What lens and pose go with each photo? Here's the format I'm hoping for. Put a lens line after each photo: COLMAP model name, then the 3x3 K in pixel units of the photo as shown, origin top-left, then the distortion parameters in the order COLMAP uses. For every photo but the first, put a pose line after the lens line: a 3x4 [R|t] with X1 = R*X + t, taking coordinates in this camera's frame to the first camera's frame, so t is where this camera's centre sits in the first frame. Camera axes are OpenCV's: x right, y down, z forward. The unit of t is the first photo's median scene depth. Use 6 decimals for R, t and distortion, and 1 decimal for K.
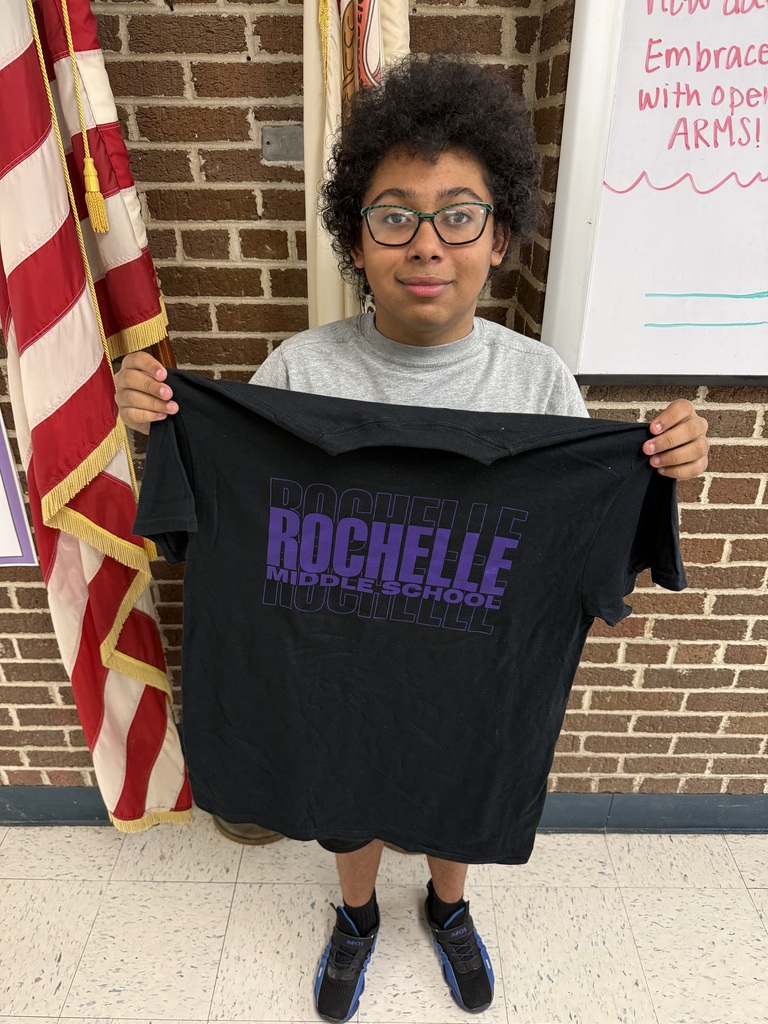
lens RADIAL K [[727.4, 0, 388.9], [0, 727.4, 516.7], [0, 0, 1]] dist [-0.000809, -0.014722]
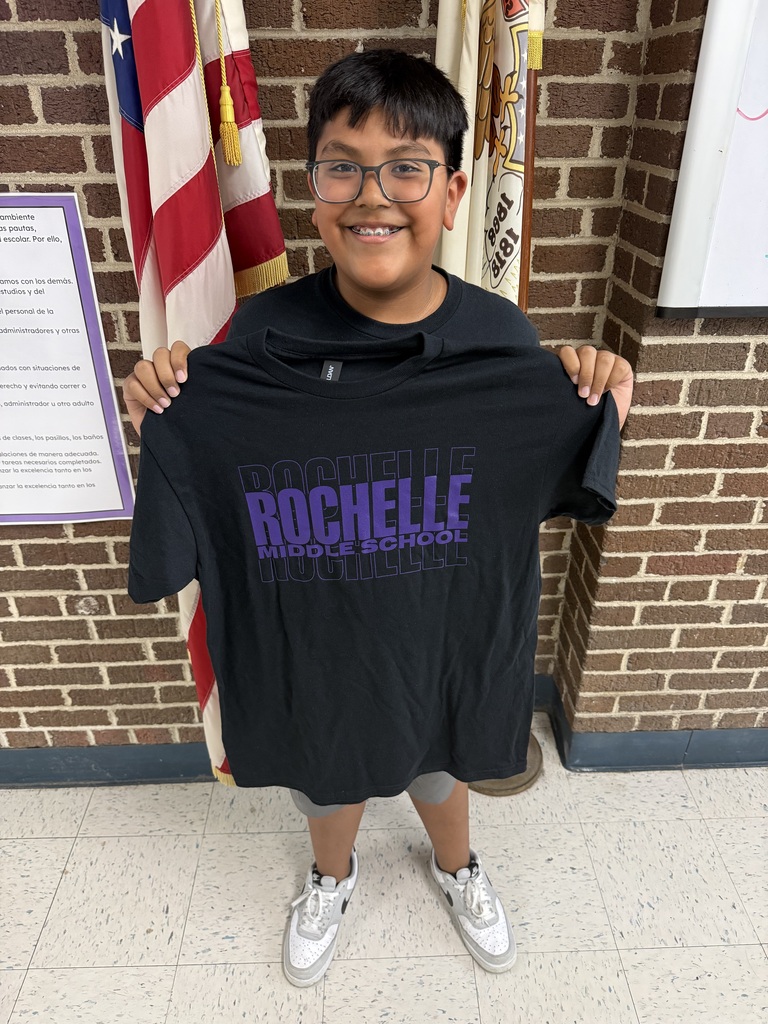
lens RADIAL K [[727.4, 0, 386.9], [0, 727.4, 516.0], [0, 0, 1]] dist [-0.000809, -0.014722]
pose [[0.999113, -0.028960, 0.030565, -0.164183], [0.027864, 0.998974, 0.035696, 0.035197], [-0.031567, -0.034813, 0.998895, 0.000899]]
